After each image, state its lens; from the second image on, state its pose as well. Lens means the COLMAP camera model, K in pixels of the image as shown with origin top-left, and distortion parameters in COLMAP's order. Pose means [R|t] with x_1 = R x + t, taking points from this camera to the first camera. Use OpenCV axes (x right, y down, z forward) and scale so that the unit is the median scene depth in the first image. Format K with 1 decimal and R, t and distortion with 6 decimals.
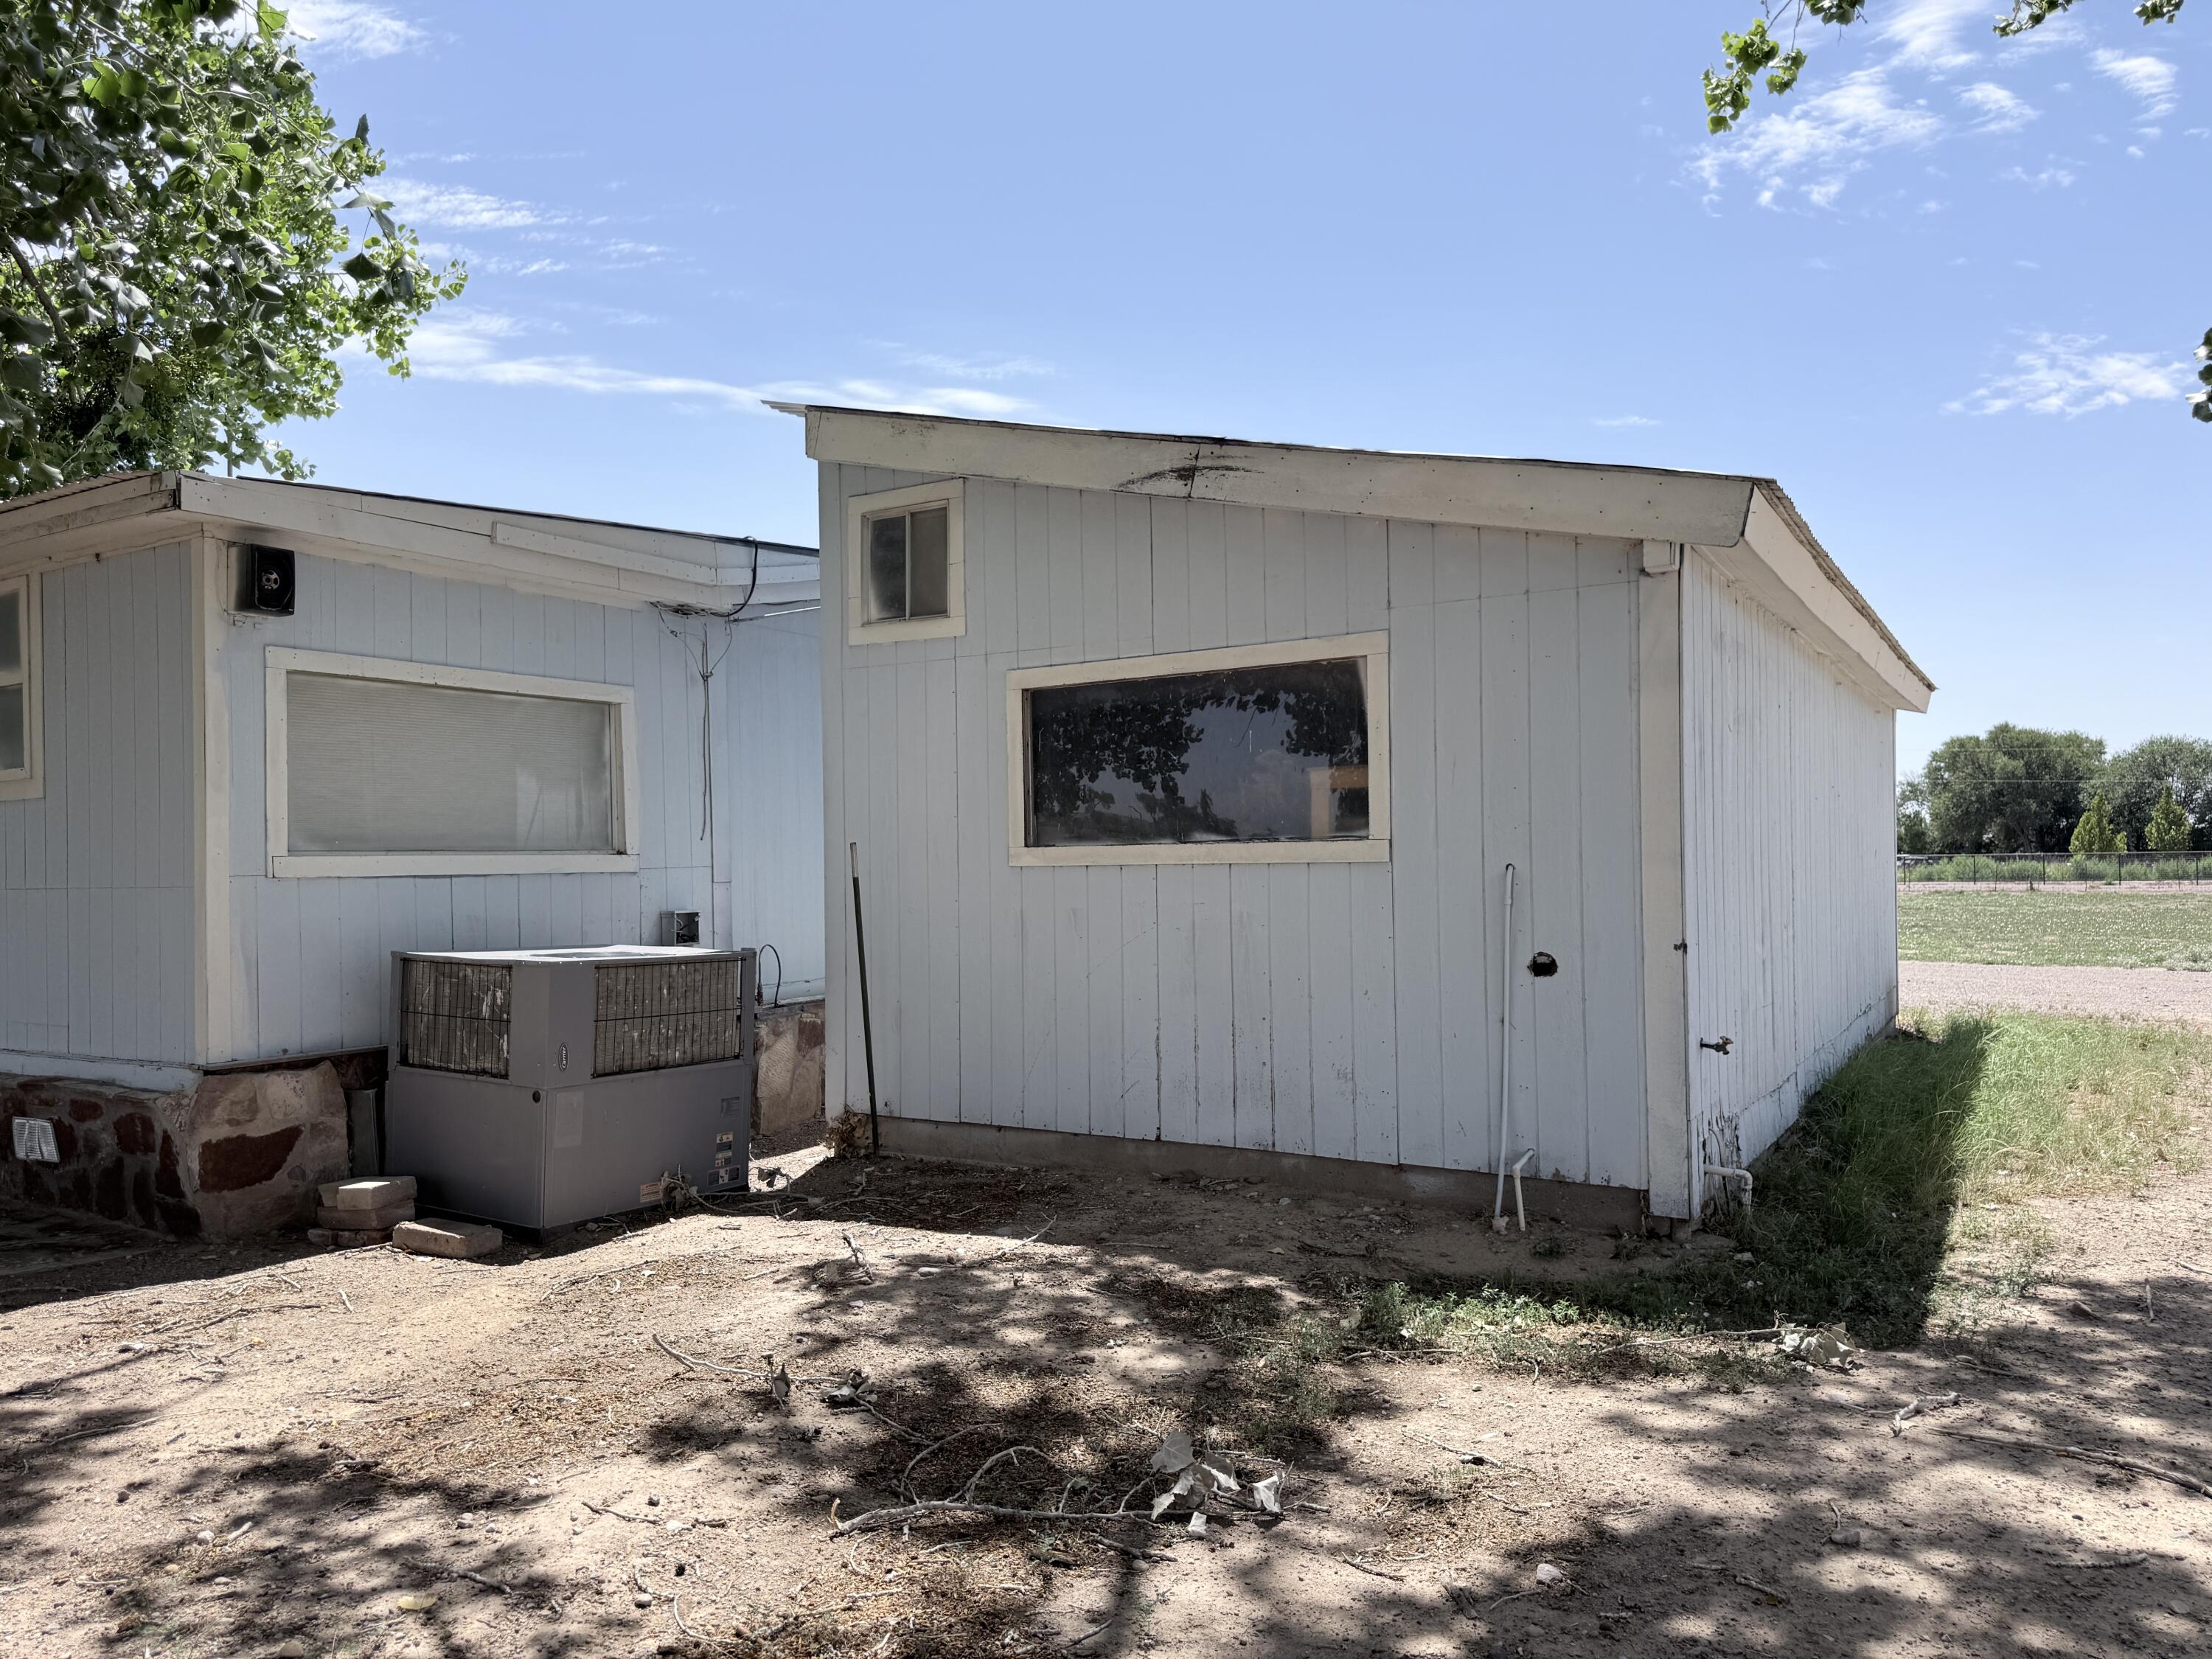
lens RADIAL K [[1539.1, 0, 1109.5], [0, 1539.1, 845.2], [0, 0, 1]] dist [0.082426, -0.097520]
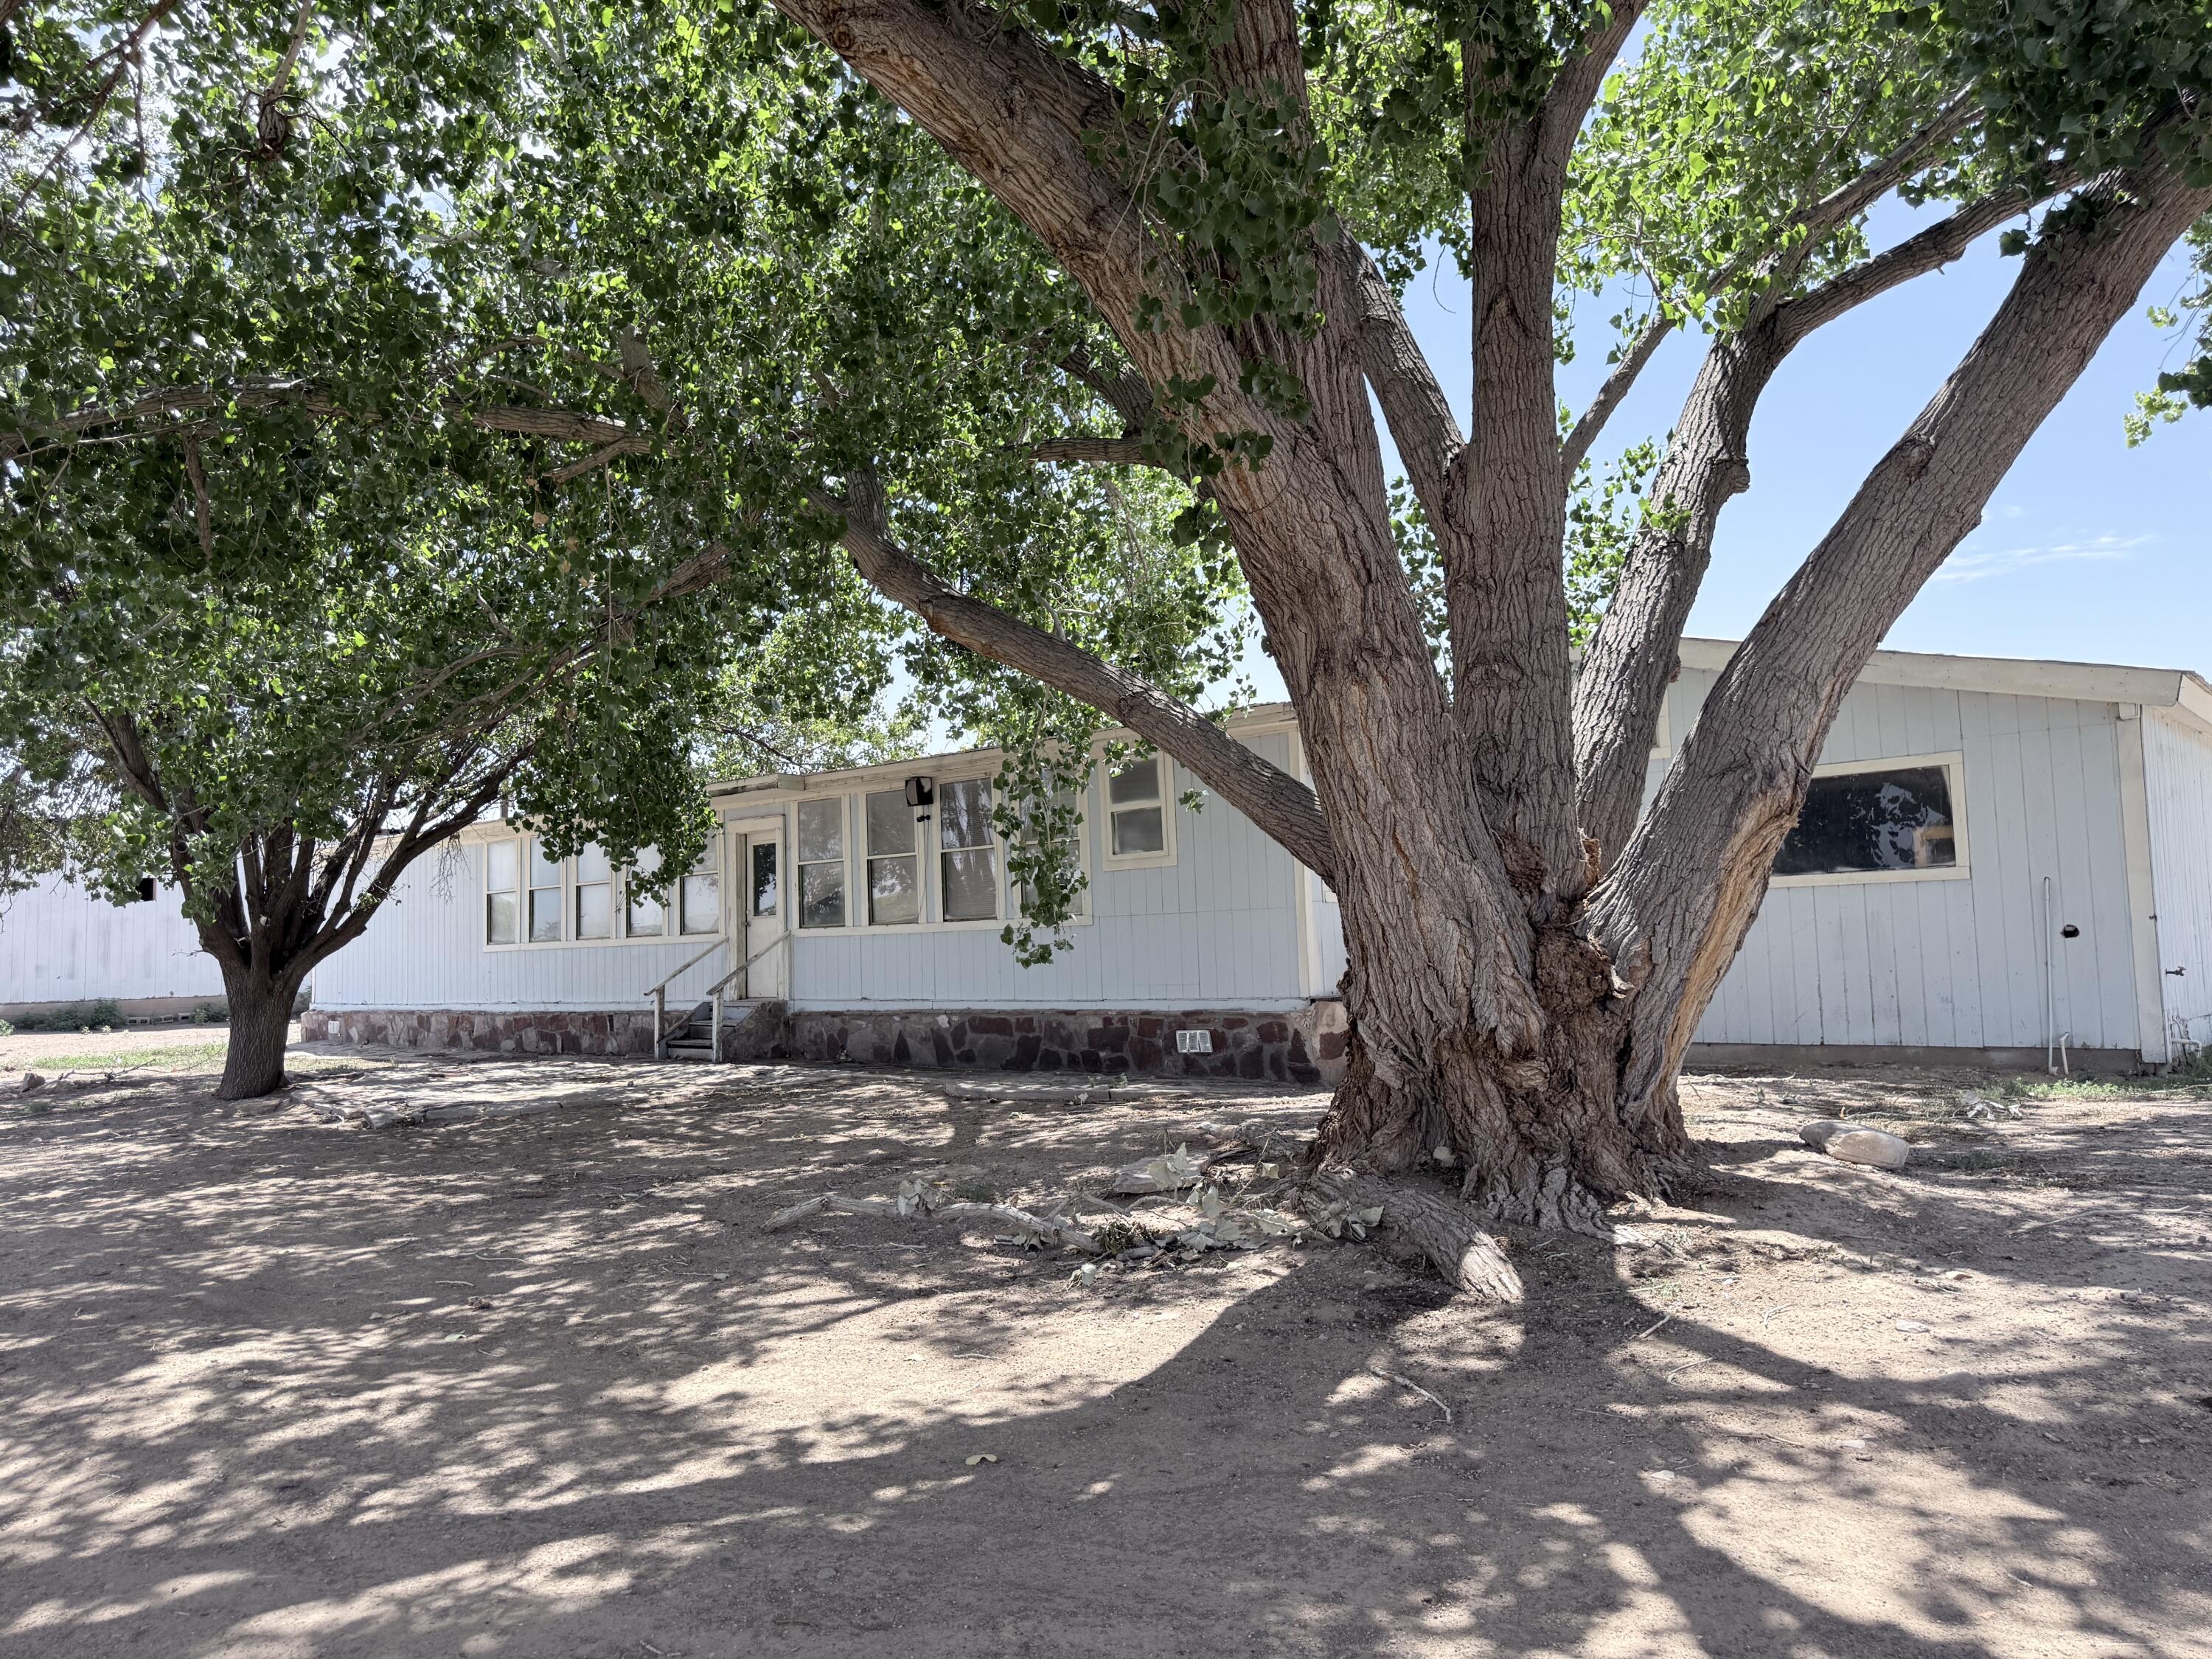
lens RADIAL K [[1539.1, 0, 1109.5], [0, 1539.1, 845.2], [0, 0, 1]] dist [0.082426, -0.097520]
pose [[0.983120, -0.029823, -0.180516, -0.491910], [0.020393, 0.998340, -0.053870, 0.050961], [0.181823, 0.049279, 0.982096, -1.015304]]
